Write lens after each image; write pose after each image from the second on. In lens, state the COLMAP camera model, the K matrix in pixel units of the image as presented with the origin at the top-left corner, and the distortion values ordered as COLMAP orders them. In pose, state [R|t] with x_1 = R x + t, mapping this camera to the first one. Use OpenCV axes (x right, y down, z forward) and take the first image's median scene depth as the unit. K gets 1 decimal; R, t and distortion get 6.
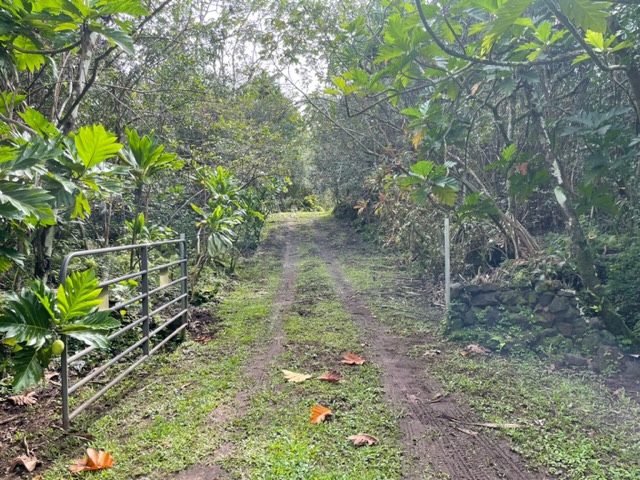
lens RADIAL K [[486.7, 0, 321.7], [0, 486.7, 239.1], [0, 0, 1]] dist [0.083183, -0.108855]
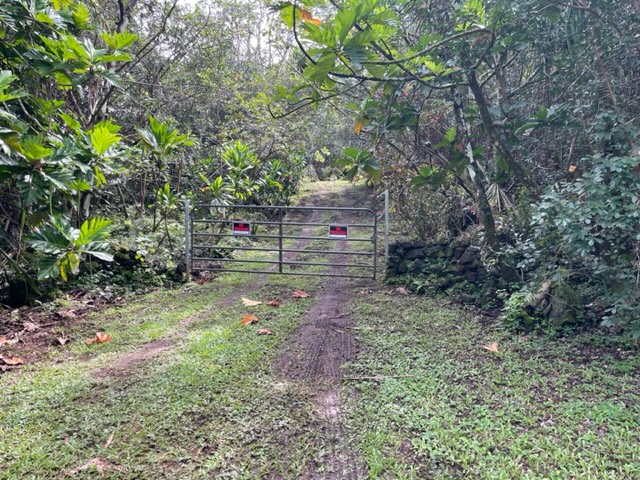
lens RADIAL K [[486.7, 0, 325.6], [0, 486.7, 221.8], [0, 0, 1]] dist [0.083183, -0.108855]
pose [[0.995534, 0.009892, -0.093883, 0.228013], [-0.007081, 0.999518, 0.030225, 0.004455], [0.094137, -0.029425, 0.995124, -0.288076]]
